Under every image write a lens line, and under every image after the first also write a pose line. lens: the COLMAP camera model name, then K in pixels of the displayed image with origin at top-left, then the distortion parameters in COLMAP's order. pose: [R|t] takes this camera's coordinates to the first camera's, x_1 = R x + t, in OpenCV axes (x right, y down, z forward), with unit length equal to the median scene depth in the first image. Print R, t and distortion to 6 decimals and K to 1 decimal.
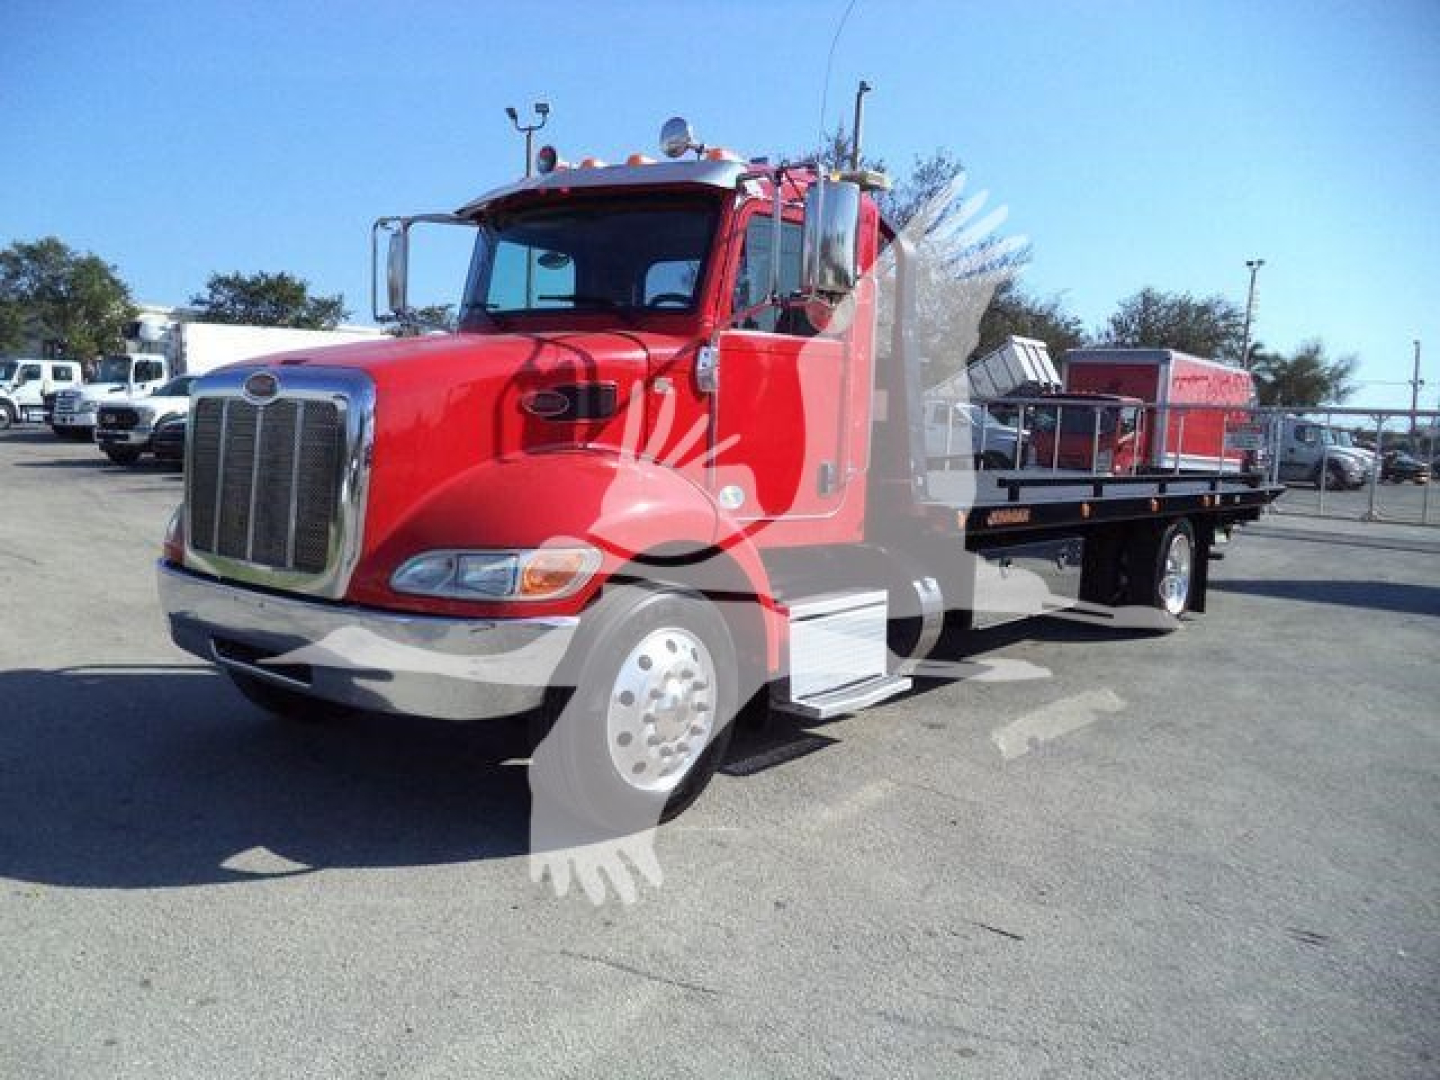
lens RADIAL K [[1182.6, 0, 721.2], [0, 1182.6, 537.0], [0, 0, 1]] dist [-0.022424, -0.001383]
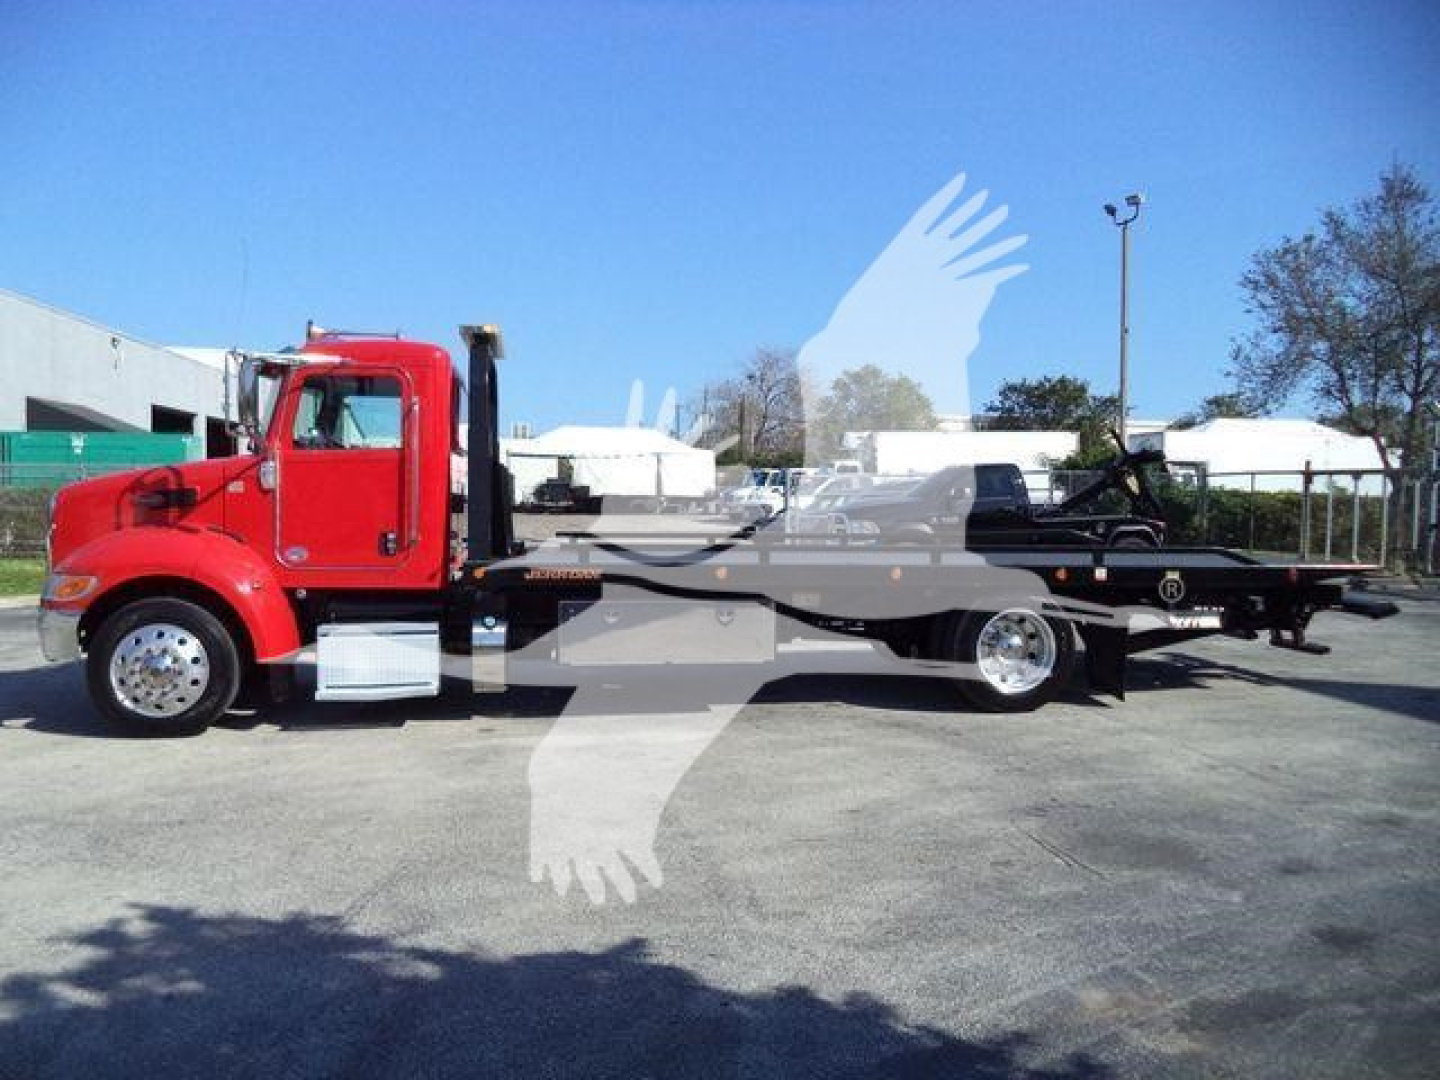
lens RADIAL K [[1182.6, 0, 734.6], [0, 1182.6, 531.0], [0, 0, 1]] dist [-0.022424, -0.001383]
pose [[0.751147, -0.007890, -0.660087, 0.114496], [-0.047983, 0.996631, -0.066515, 0.000126], [0.658388, 0.081636, 0.748238, 0.021628]]
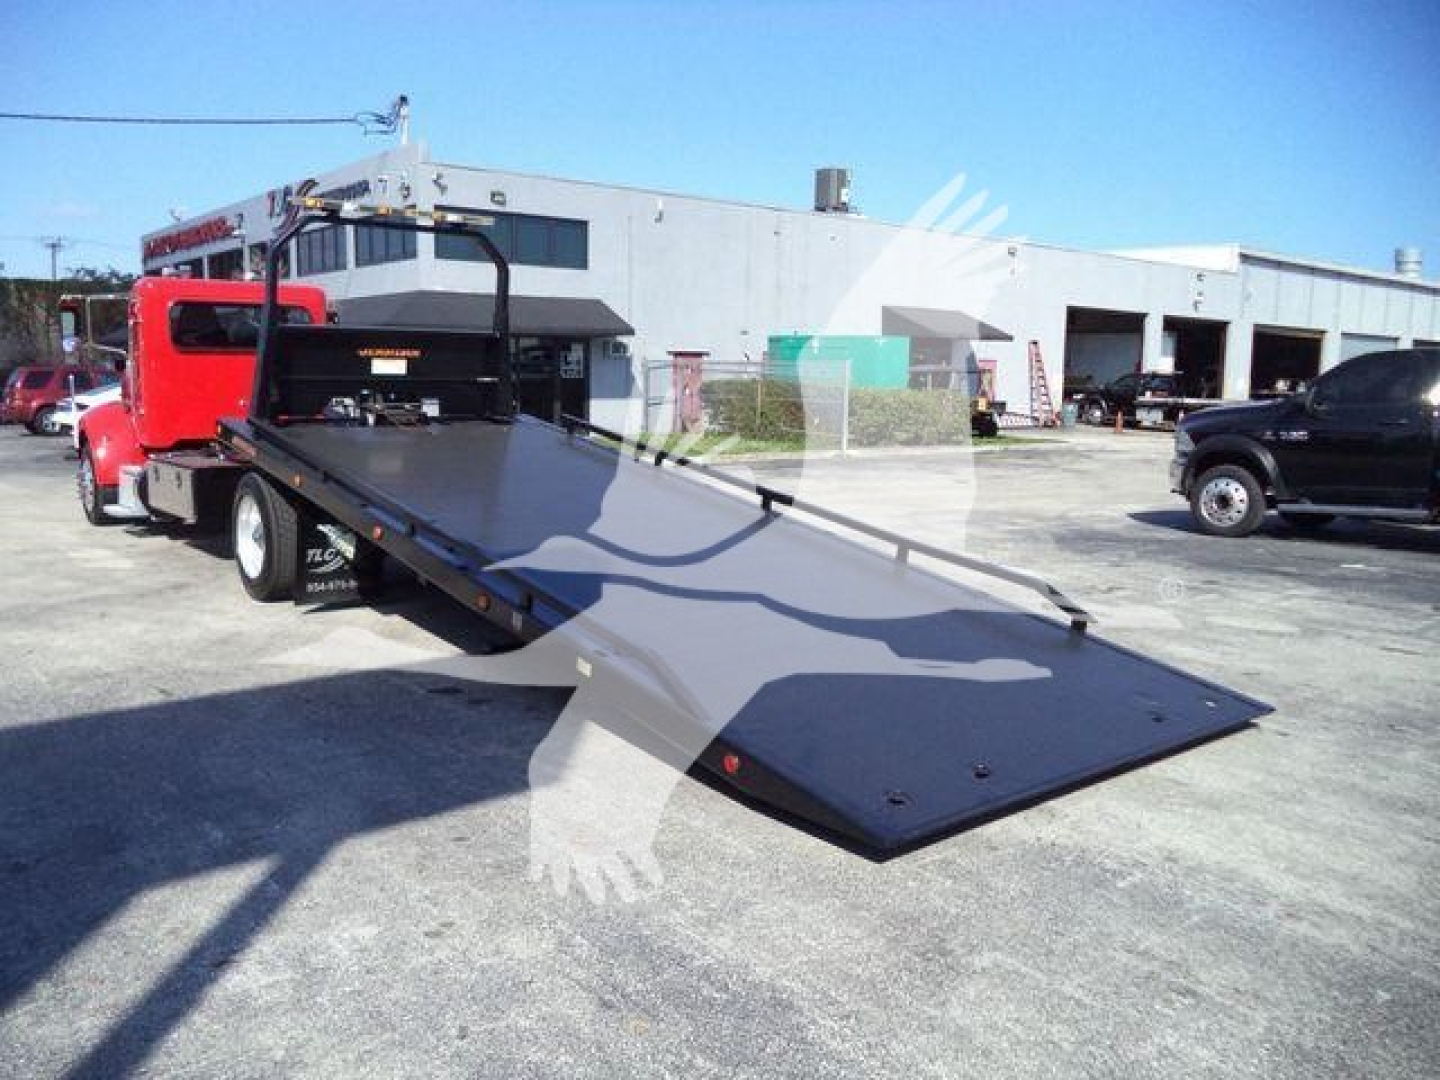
lens RADIAL K [[1182.6, 0, 733.1], [0, 1182.6, 546.1], [0, 0, 1]] dist [-0.022424, -0.001383]
pose [[-0.169666, 0.102403, -0.980167, 0.166367], [-0.125170, 0.984293, 0.124501, -0.017193], [0.977520, 0.143811, -0.154183, 0.196661]]
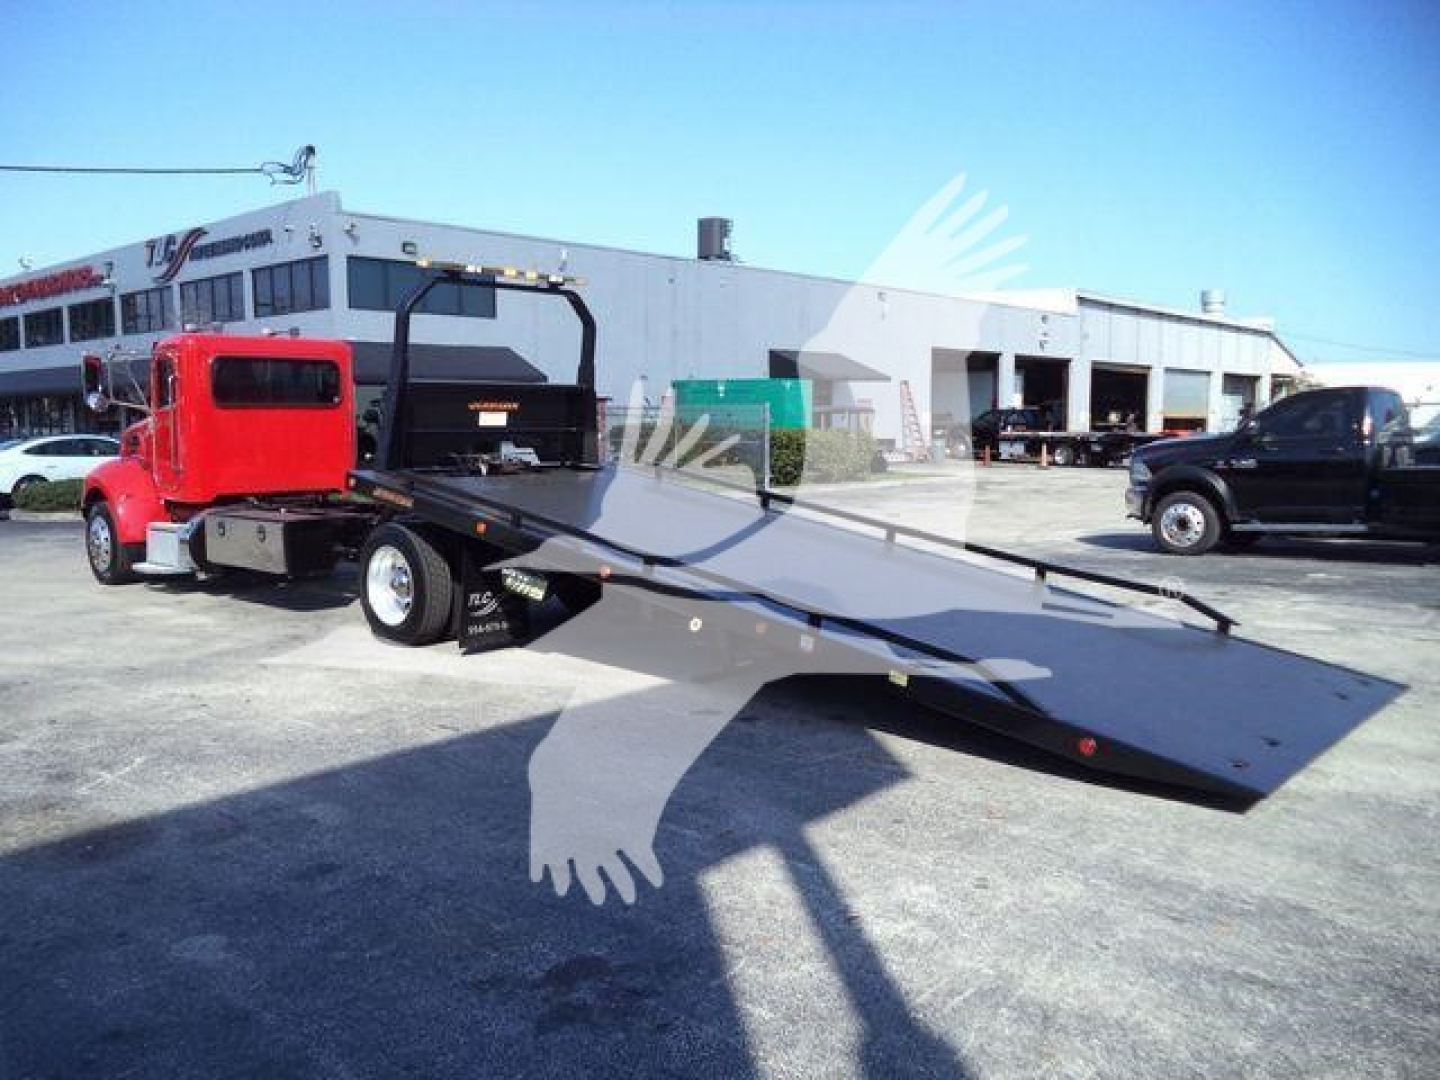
lens RADIAL K [[1182.6, 0, 735.3], [0, 1182.6, 542.0], [0, 0, 1]] dist [-0.022424, -0.001383]
pose [[-0.021560, 0.068250, -0.997435, 0.179917], [-0.102444, 0.992265, 0.070111, -0.014021], [0.994505, 0.103693, -0.014402, 0.167528]]
